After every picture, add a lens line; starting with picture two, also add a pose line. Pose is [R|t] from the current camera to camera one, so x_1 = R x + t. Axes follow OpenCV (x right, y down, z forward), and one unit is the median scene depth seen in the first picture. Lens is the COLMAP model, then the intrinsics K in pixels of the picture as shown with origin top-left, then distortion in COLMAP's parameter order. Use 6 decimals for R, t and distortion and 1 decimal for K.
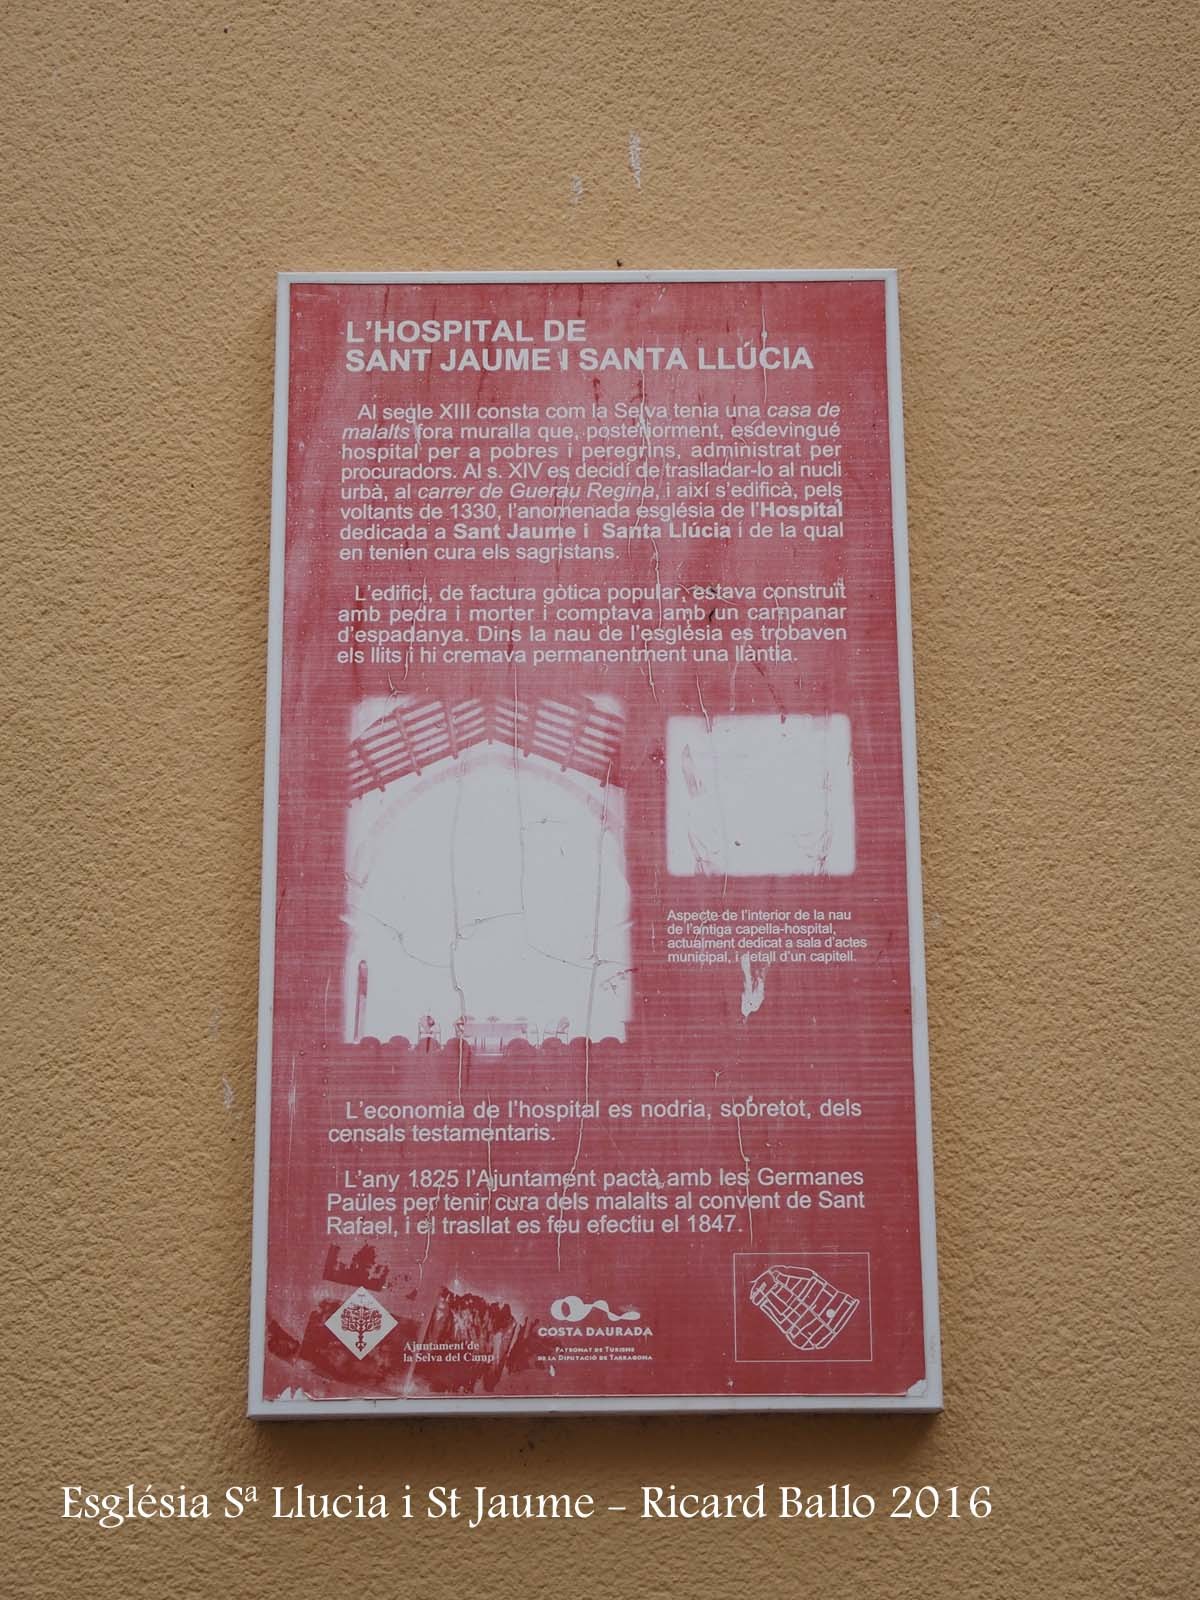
lens RADIAL K [[2658.7, 0, 600.4], [0, 2658.7, 799.9], [0, 0, 1]] dist [0.001858, 0.000000]
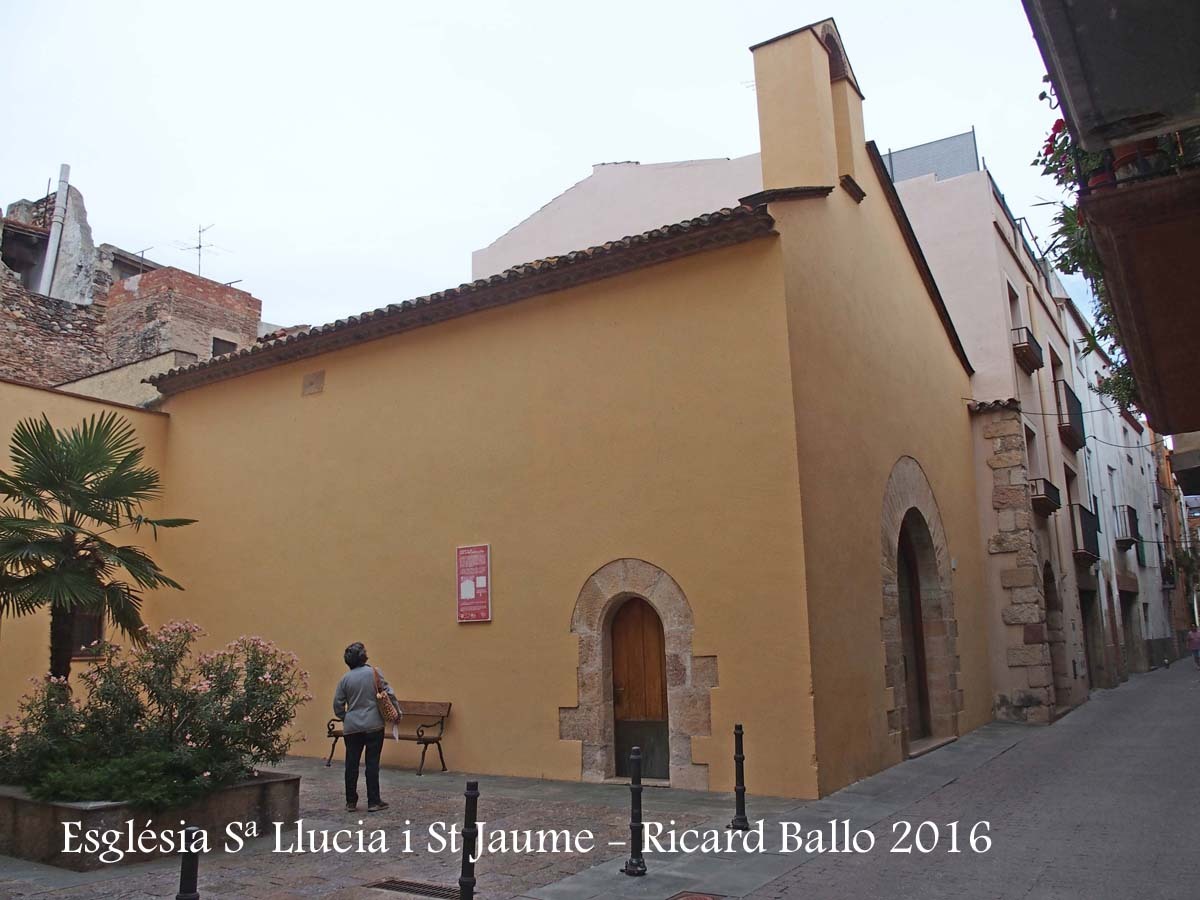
lens RADIAL K [[992.5, 0, 599.0], [0, 992.5, 451.7], [0, 0, 1]] dist [-0.053921, -0.002259]
pose [[0.836866, -0.123743, -0.533238, 3.881052], [0.176895, 0.982984, 0.049509, -0.929045], [0.518038, -0.135759, 0.844515, -3.491332]]
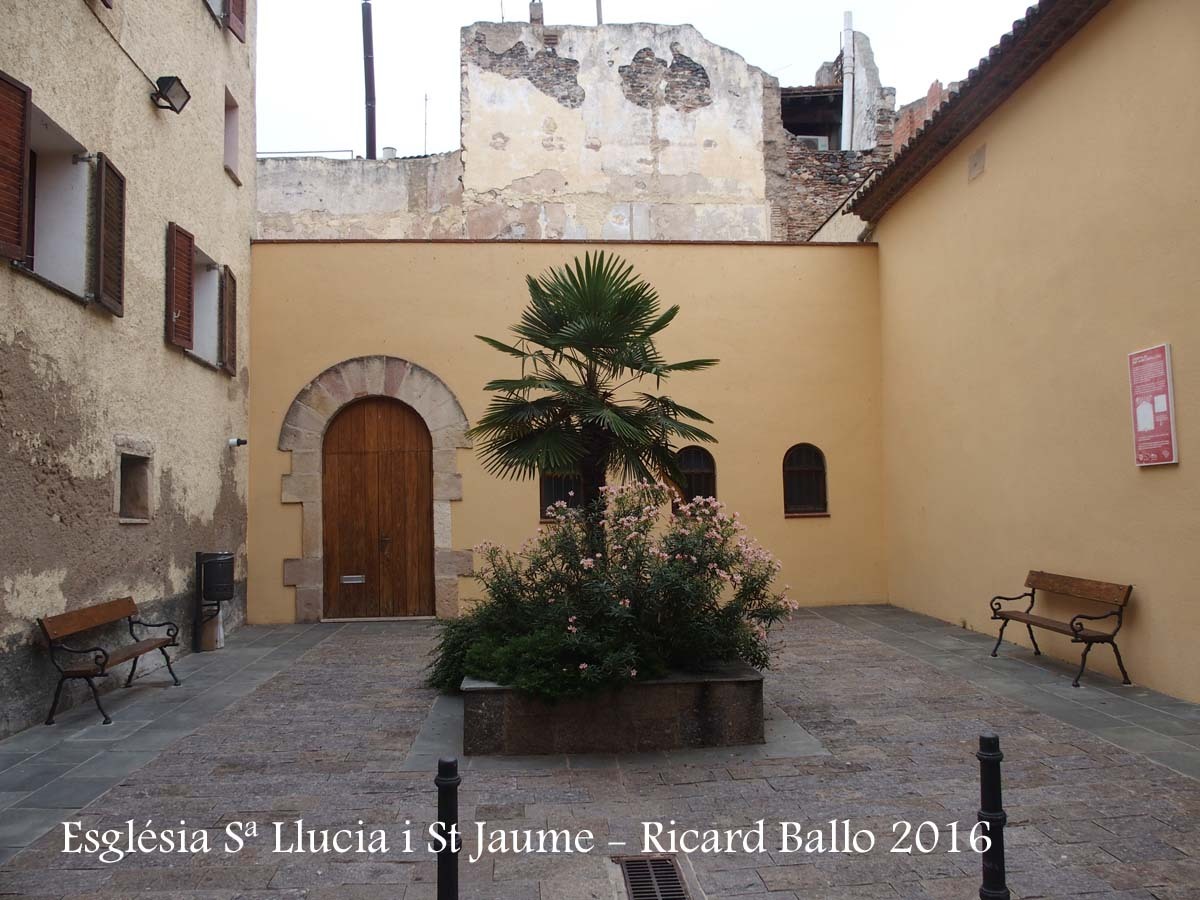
lens RADIAL K [[992.5, 0, 600.2], [0, 992.5, 447.6], [0, 0, 1]] dist [-0.053921, -0.002259]
pose [[0.046038, -0.063886, -0.996895, 3.638174], [0.302604, 0.951955, -0.047031, -0.311824], [0.952004, -0.299499, 0.063158, -1.296761]]
